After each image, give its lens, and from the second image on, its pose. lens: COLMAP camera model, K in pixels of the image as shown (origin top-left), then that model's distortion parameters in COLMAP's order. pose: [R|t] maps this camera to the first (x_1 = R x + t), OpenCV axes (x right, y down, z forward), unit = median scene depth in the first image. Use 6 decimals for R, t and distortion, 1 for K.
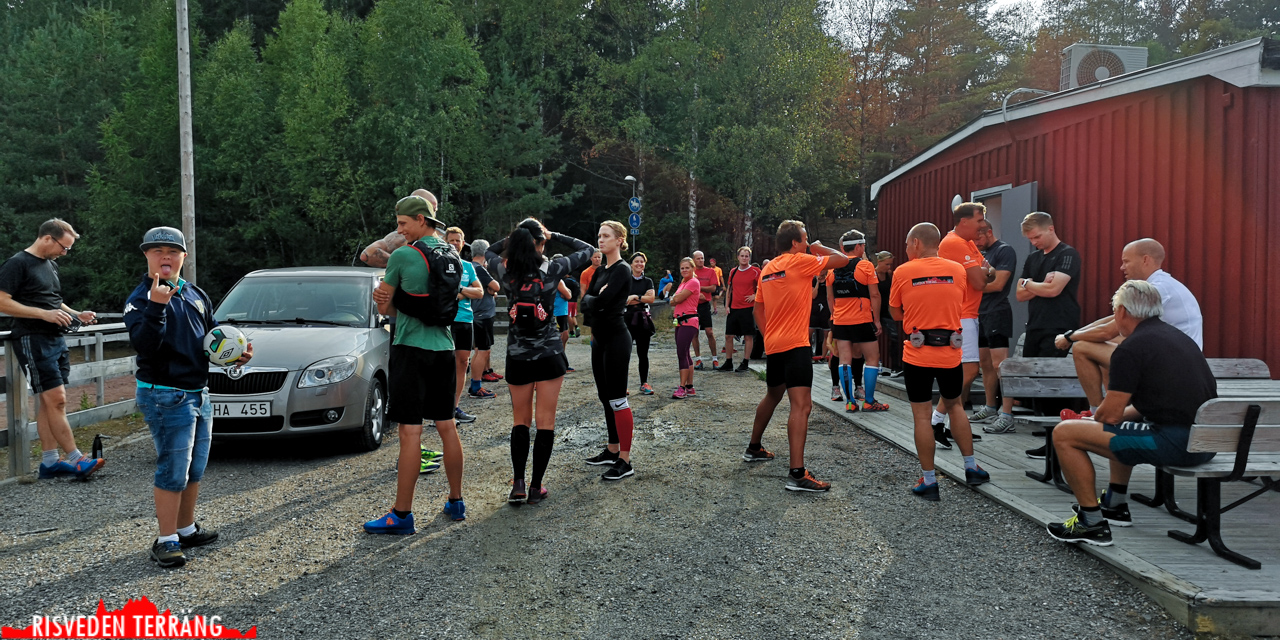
lens RADIAL K [[952.4, 0, 618.8], [0, 952.4, 317.7], [0, 0, 1]] dist [0.034697, -0.013093]
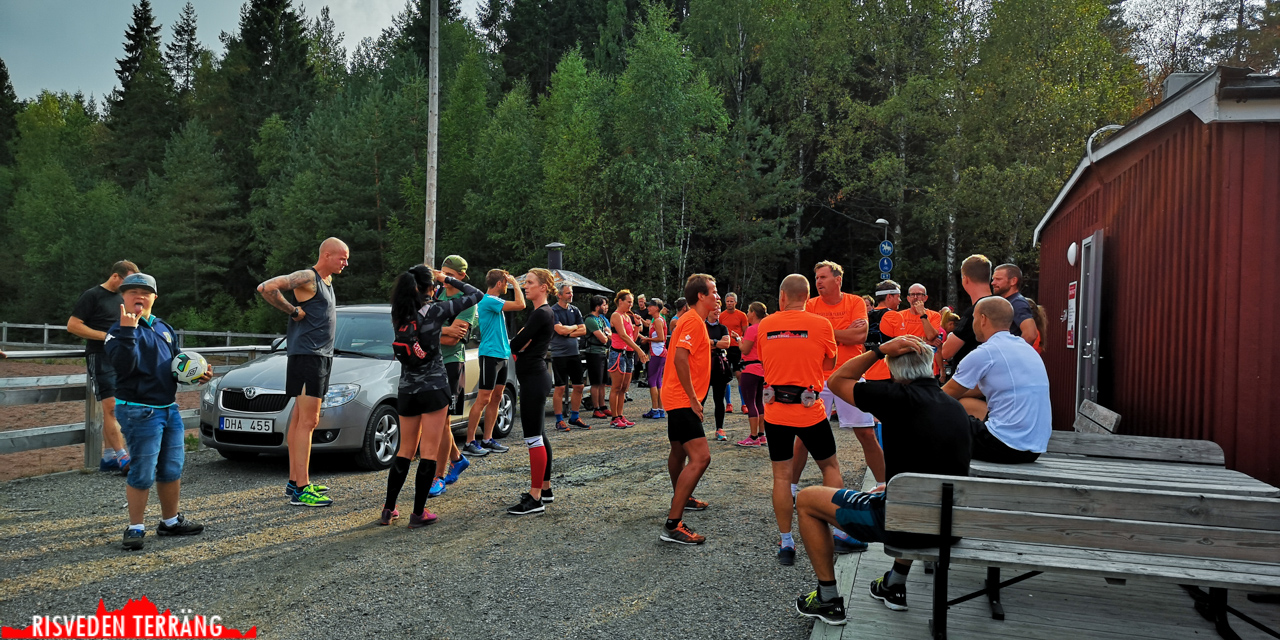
lens RADIAL K [[952.4, 0, 645.7], [0, 952.4, 317.0], [0, 0, 1]] dist [0.034697, -0.013093]
pose [[0.950090, 0.029188, -0.310608, 0.290208], [-0.042832, 0.998390, -0.037199, -0.008646], [0.309022, 0.048646, 0.949810, 0.024482]]
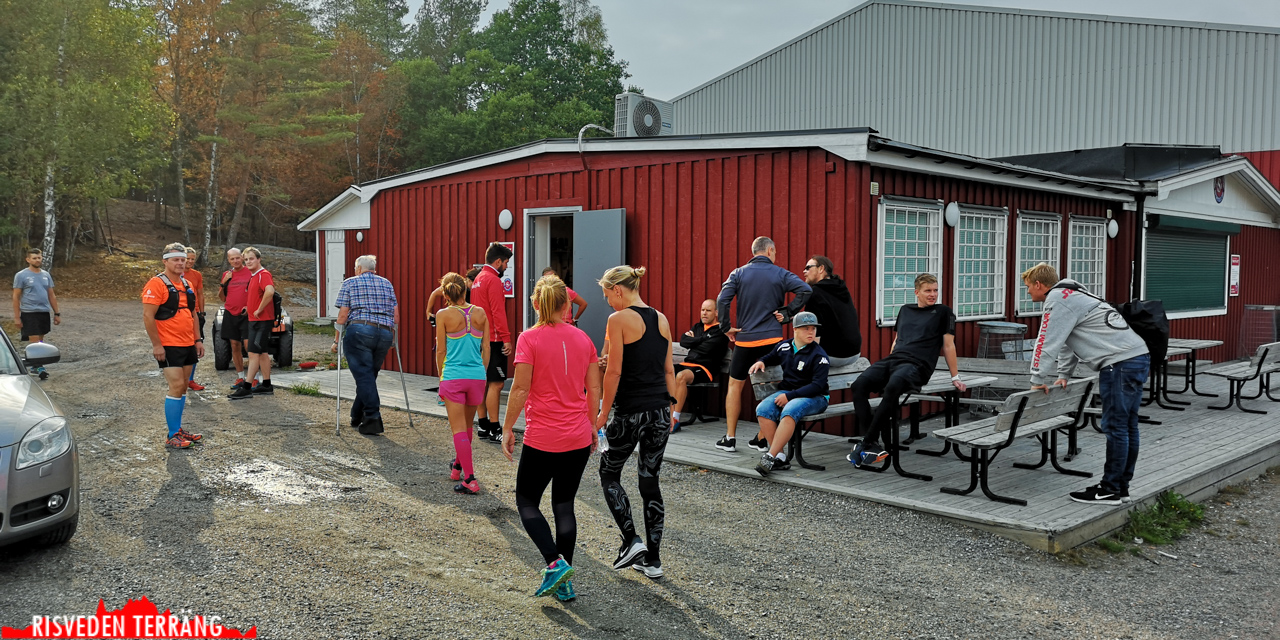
lens RADIAL K [[952.4, 0, 641.0], [0, 952.4, 320.2], [0, 0, 1]] dist [0.034697, -0.013093]
pose [[0.744325, -0.027285, 0.667259, -0.324094], [0.017969, 0.999622, 0.020832, -0.029195], [-0.667575, -0.003516, 0.744534, 0.121776]]
